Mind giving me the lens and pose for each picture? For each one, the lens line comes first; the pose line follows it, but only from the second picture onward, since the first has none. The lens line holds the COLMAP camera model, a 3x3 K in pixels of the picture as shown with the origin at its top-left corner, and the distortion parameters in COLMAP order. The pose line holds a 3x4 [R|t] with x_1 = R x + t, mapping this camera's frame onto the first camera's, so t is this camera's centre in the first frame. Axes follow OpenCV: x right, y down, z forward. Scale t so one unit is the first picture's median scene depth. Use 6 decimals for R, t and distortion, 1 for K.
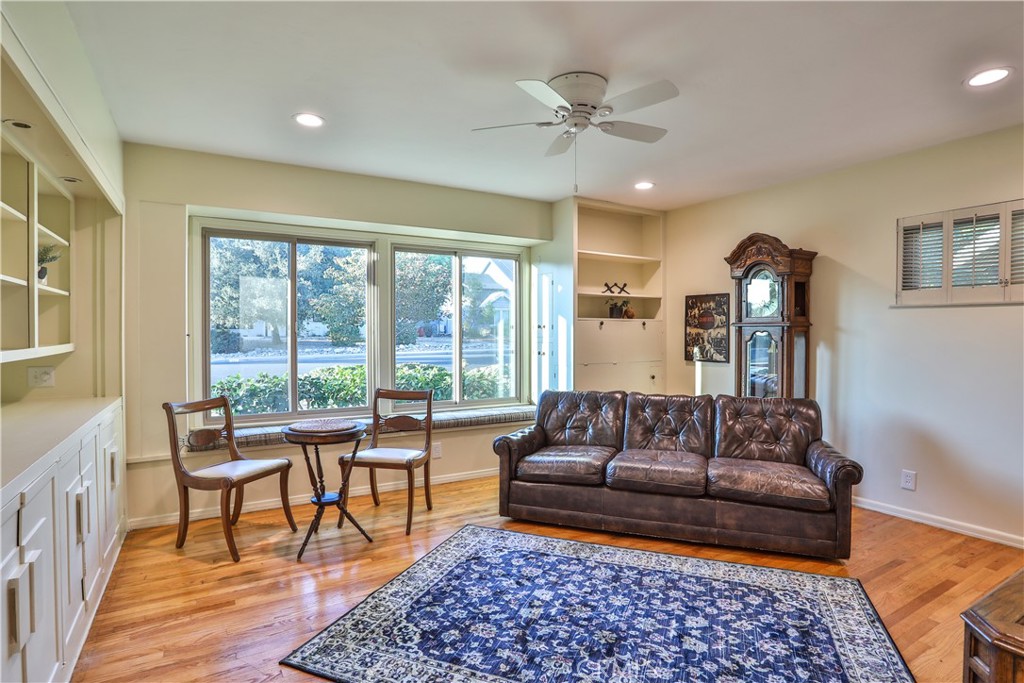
lens RADIAL K [[525.3, 0, 509.4], [0, 525.3, 340.0], [0, 0, 1]] dist [-0.078841, 0.031191]
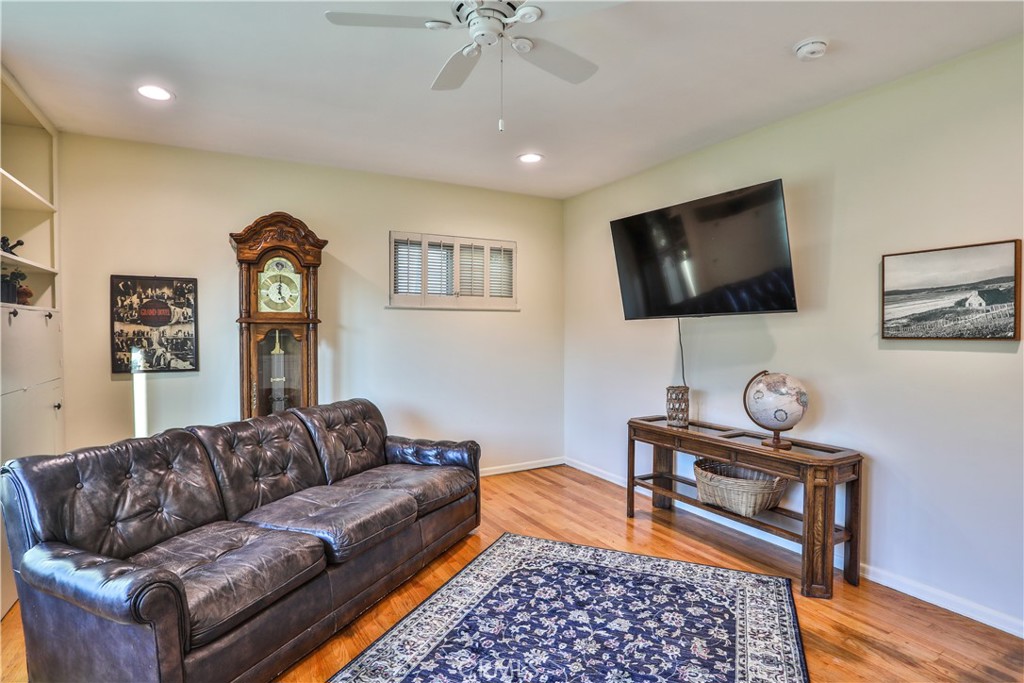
lens RADIAL K [[525.3, 0, 509.4], [0, 525.3, 340.0], [0, 0, 1]] dist [-0.078841, 0.031191]
pose [[0.032073, -0.018621, 0.999312, -0.514837], [0.015321, 0.999718, 0.018137, -0.012214], [-0.999368, 0.014729, 0.032349, 0.873921]]
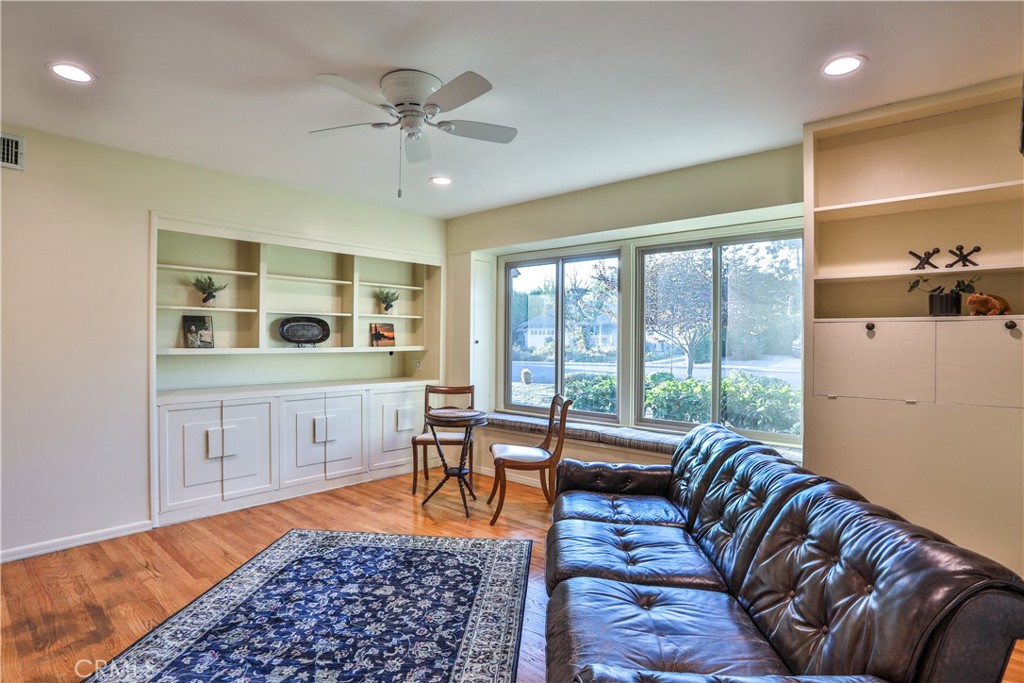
lens RADIAL K [[525.3, 0, 509.4], [0, 525.3, 340.0], [0, 0, 1]] dist [-0.078841, 0.031191]
pose [[0.296452, 0.001741, -0.955046, 1.009504], [-0.020840, 0.999772, -0.004646, -0.012747], [0.954820, 0.021280, 0.296420, 0.819742]]
